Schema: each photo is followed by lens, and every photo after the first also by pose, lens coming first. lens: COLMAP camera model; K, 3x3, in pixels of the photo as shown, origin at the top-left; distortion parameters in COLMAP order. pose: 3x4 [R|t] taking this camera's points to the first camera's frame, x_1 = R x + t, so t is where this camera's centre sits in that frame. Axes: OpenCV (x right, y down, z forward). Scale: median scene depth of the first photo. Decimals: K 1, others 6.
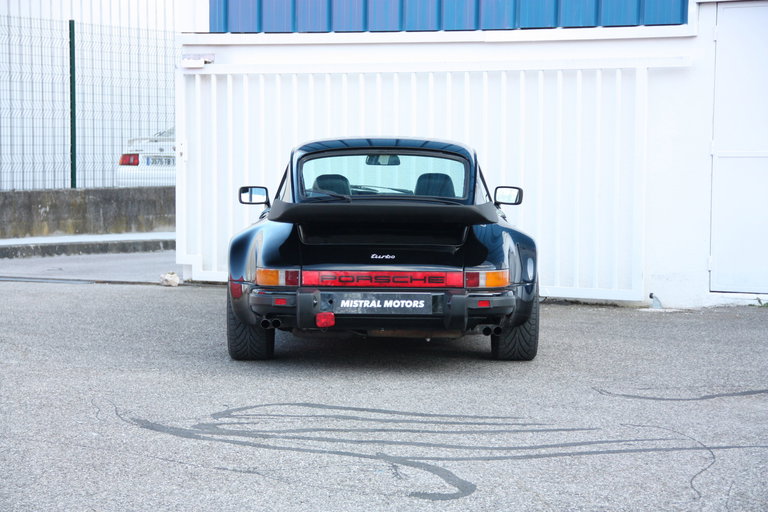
lens RADIAL K [[2031.4, 0, 381.3], [0, 2031.4, 250.4], [0, 0, 1]] dist [0.608234, 0.000000]
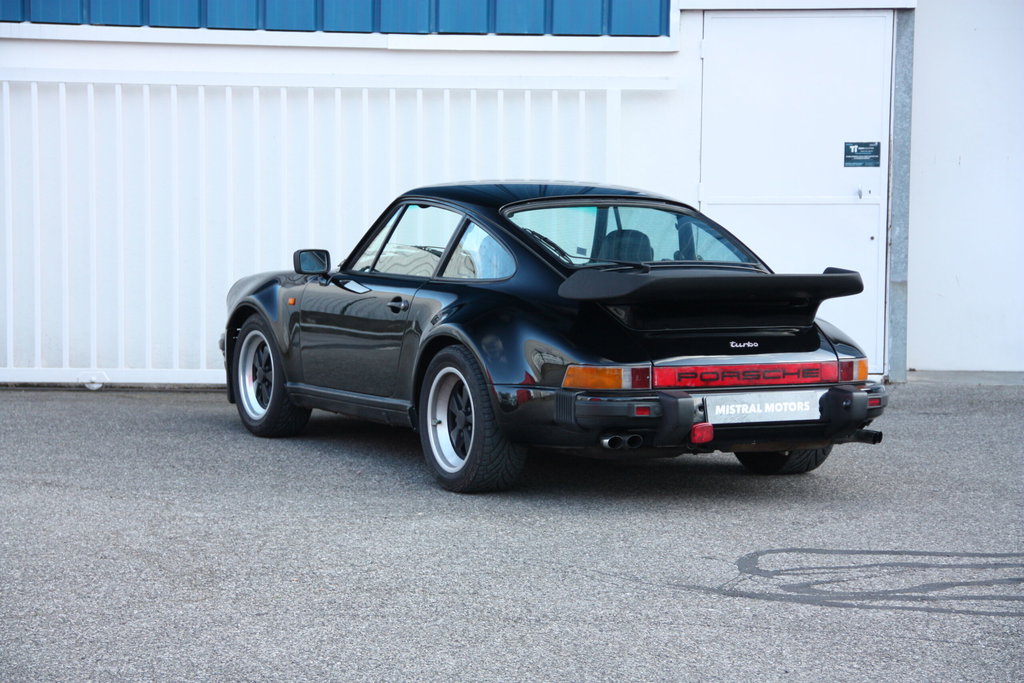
lens RADIAL K [[2570.0, 0, 514.0], [0, 2570.0, 352.1], [0, 0, 1]] dist [0.492639, 0.000000]
pose [[0.882510, -0.032620, 0.469161, -0.451298], [0.024227, 0.999420, 0.023915, -0.016361], [-0.469669, -0.009738, 0.882789, 0.182580]]
